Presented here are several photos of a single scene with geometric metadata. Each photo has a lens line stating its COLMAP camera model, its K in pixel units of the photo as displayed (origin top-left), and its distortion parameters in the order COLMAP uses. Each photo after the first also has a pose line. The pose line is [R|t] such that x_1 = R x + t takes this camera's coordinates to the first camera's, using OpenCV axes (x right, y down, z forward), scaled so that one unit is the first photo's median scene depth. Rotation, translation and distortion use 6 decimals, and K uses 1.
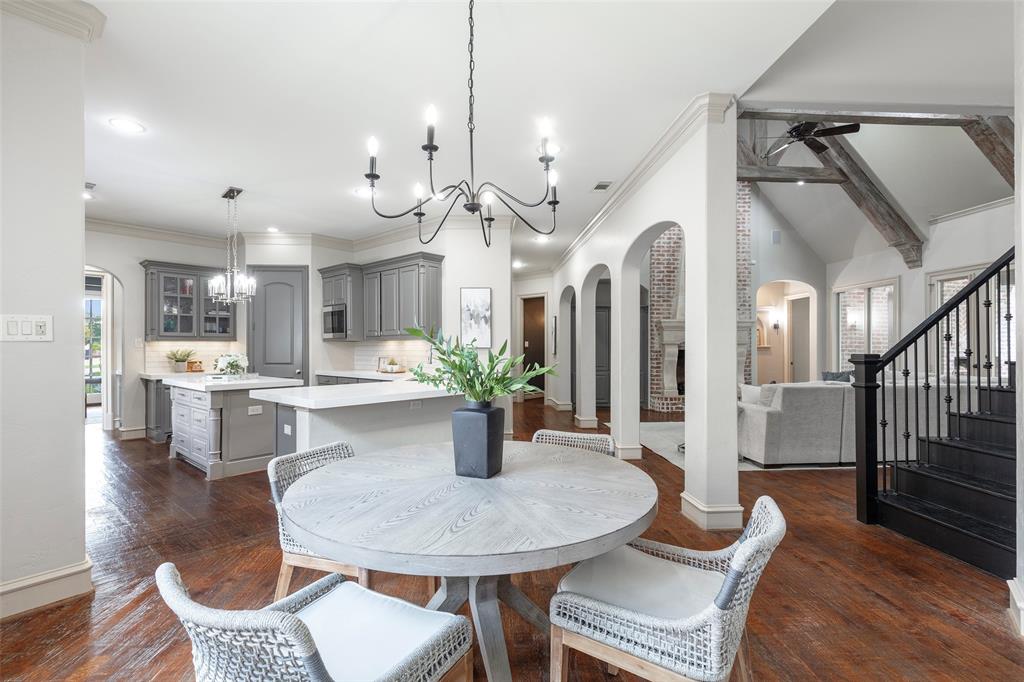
lens RADIAL K [[460.6, 0, 509.8], [0, 460.6, 347.7], [0, 0, 1]] dist [0.003672, -0.000318]
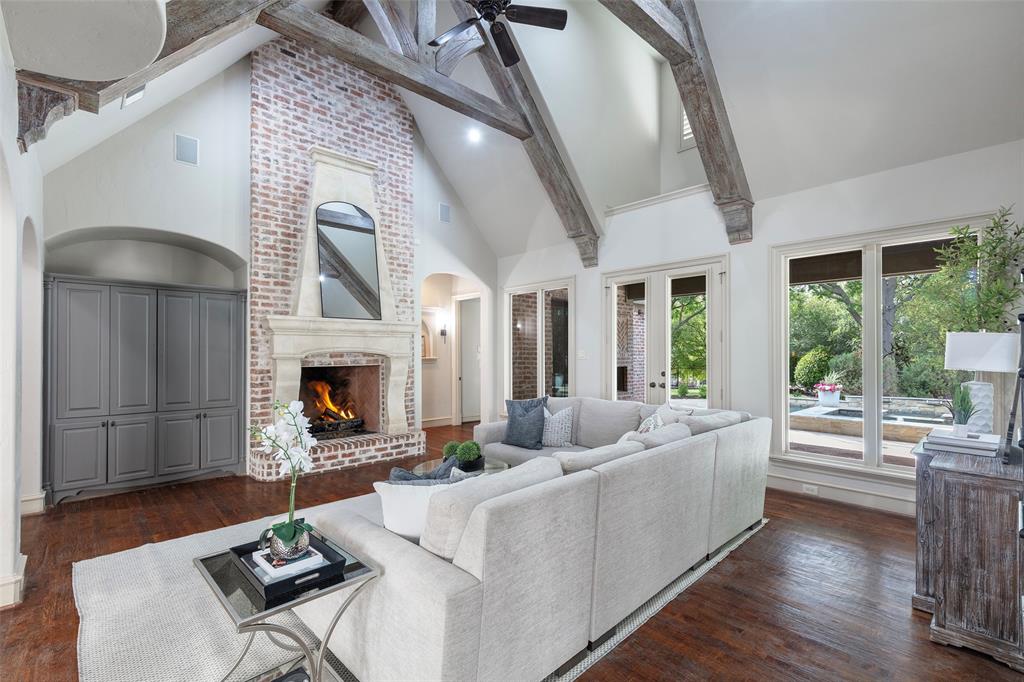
lens RADIAL K [[460.6, 0, 514.4], [0, 460.6, 348.0], [0, 0, 1]] dist [0.003672, -0.000318]
pose [[0.771199, 0.003666, 0.636583, 0.196537], [0.001196, 0.999973, -0.007207, -0.016029], [-0.636592, 0.006319, 0.771175, 0.364191]]
